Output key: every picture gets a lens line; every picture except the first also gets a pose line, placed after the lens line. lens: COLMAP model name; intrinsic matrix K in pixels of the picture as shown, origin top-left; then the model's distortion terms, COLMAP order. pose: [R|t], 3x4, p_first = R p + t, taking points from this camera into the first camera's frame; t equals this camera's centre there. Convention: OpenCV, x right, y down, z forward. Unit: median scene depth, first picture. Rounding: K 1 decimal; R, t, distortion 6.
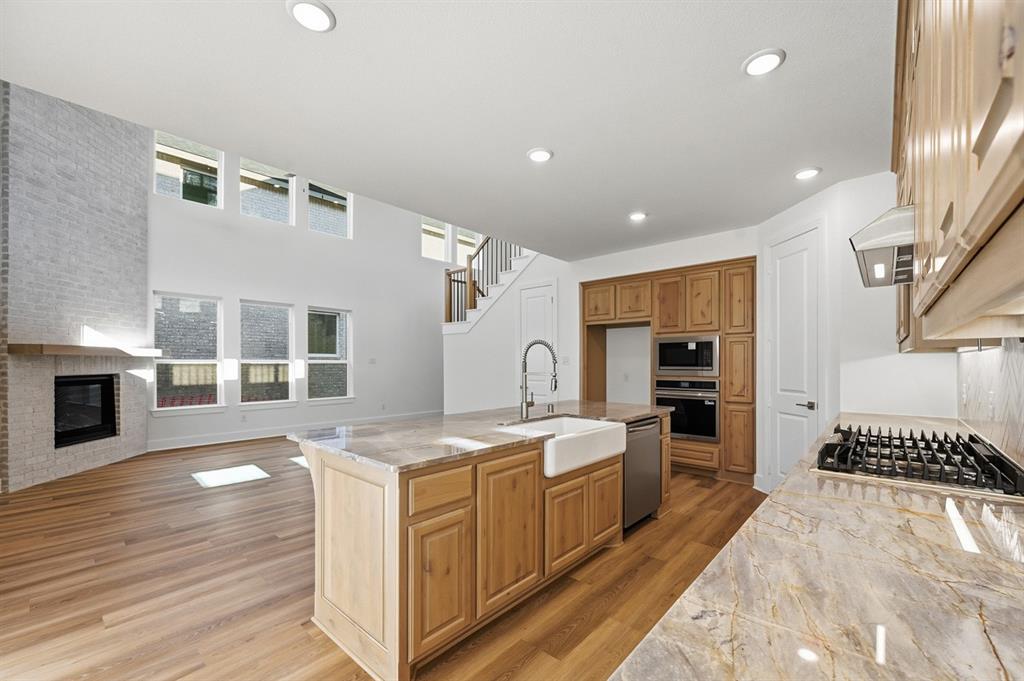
lens RADIAL K [[421.9, 0, 515.0], [0, 421.9, 364.6], [0, 0, 1]] dist [-0.001959, -0.000749]
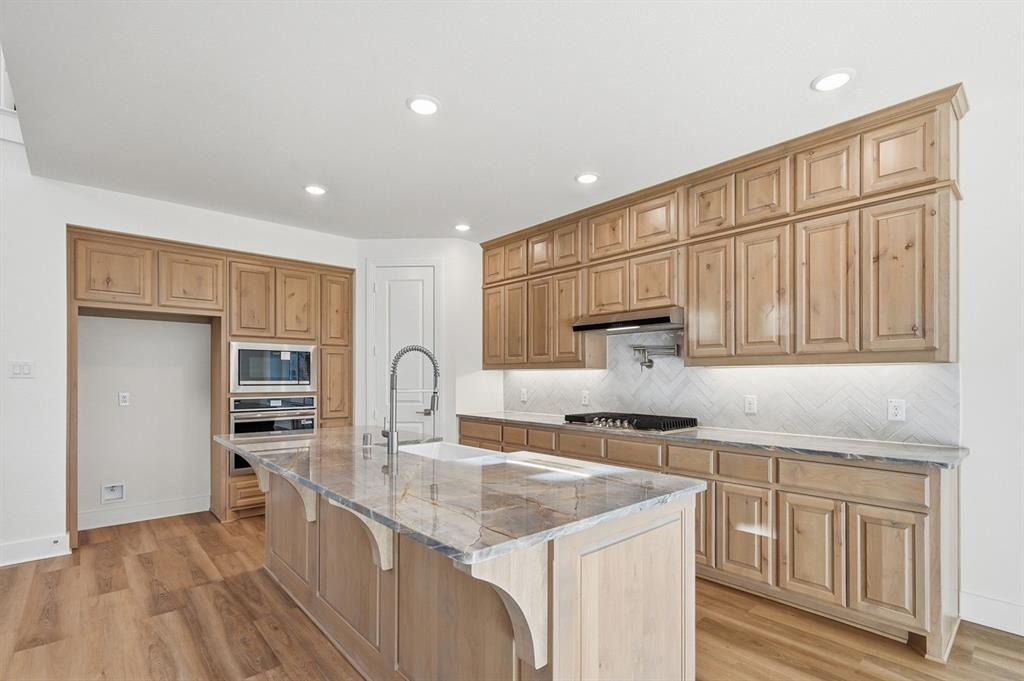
lens RADIAL K [[475.0, 0, 518.0], [0, 475.0, 376.8], [0, 0, 1]] dist [-0.000938, -0.000205]
pose [[0.111723, 0.001125, 0.993739, -0.458671], [0.002233, 0.999997, -0.001383, -0.000636], [-0.993737, 0.002374, 0.111720, 0.451665]]
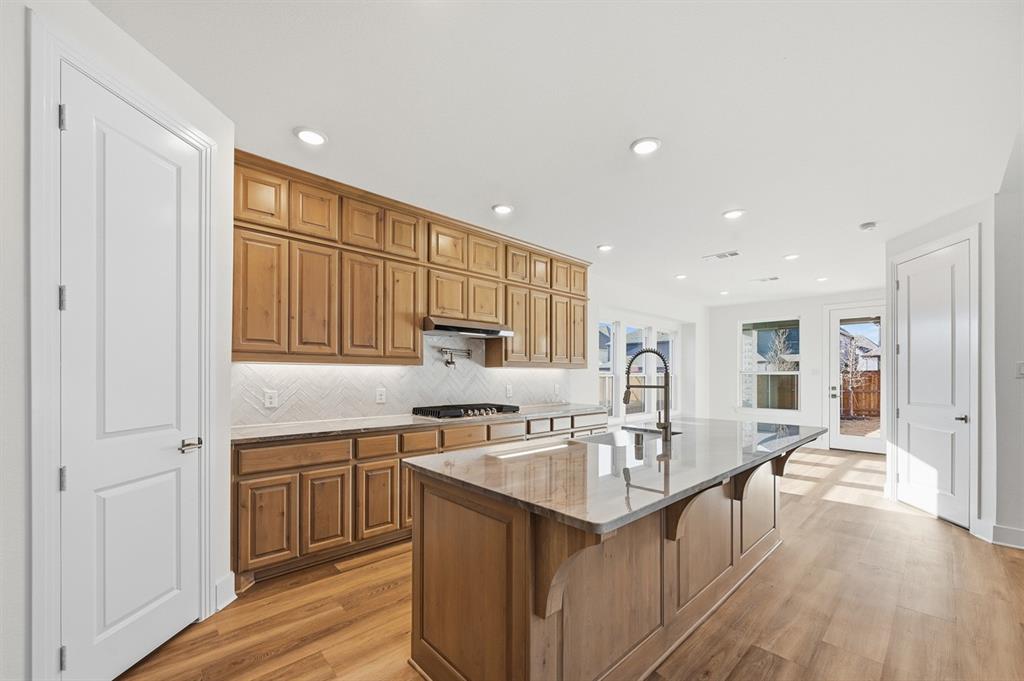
lens RADIAL K [[412.0, 0, 516.8], [0, 412.0, 371.0], [0, 0, 1]] dist [-0.000029, 0.000009]
pose [[-0.995753, -0.004424, 0.091961, 0.143731], [-0.004942, 0.999973, -0.005401, -0.003040], [-0.091934, -0.005832, -0.995748, 1.141672]]
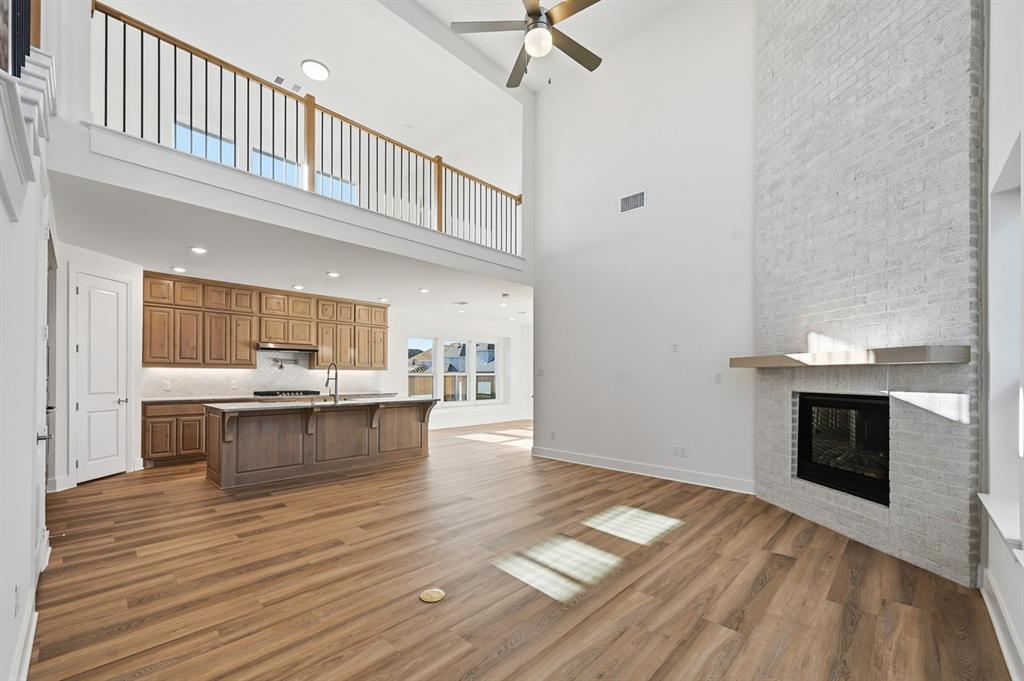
lens RADIAL K [[420.2, 0, 514.9], [0, 420.2, 371.7], [0, 0, 1]] dist [0.000585, 0.000184]
pose [[-0.999540, -0.007119, 0.029492, -0.532138], [-0.007249, 0.999964, -0.004324, -0.006040], [-0.029460, -0.004536, -0.999556, 1.810223]]
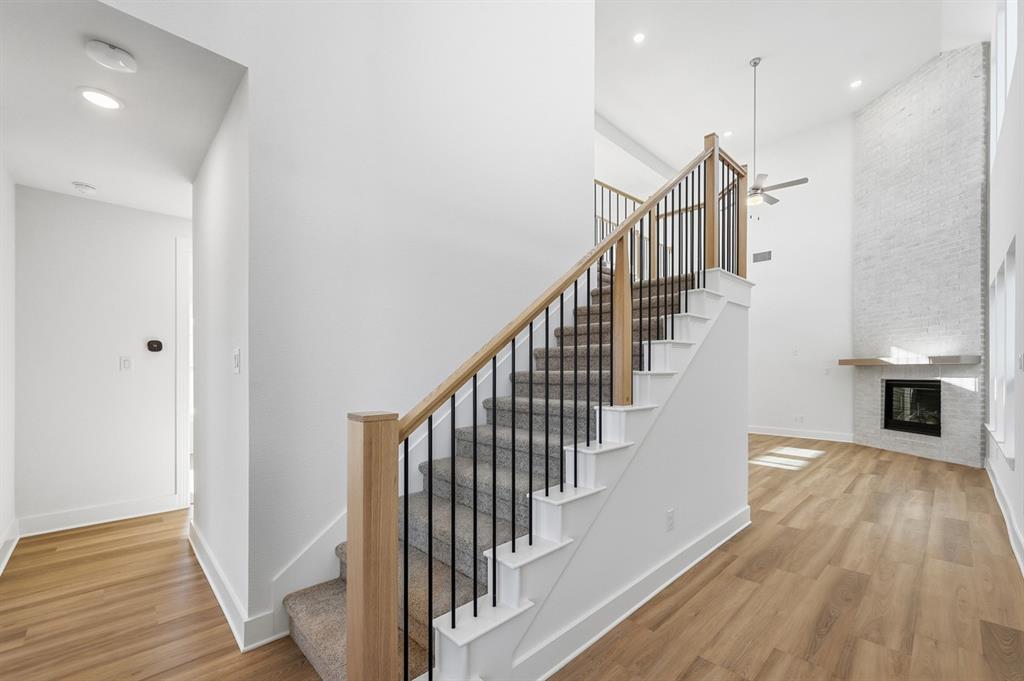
lens RADIAL K [[424.6, 0, 516.3], [0, 424.6, 370.2], [0, 0, 1]] dist [-0.001573, -0.000440]
pose [[-0.997332, -0.001941, 0.072972, 0.080835], [-0.001798, 0.999996, 0.002036, -0.005832], [-0.072975, 0.001900, -0.997332, 2.498903]]
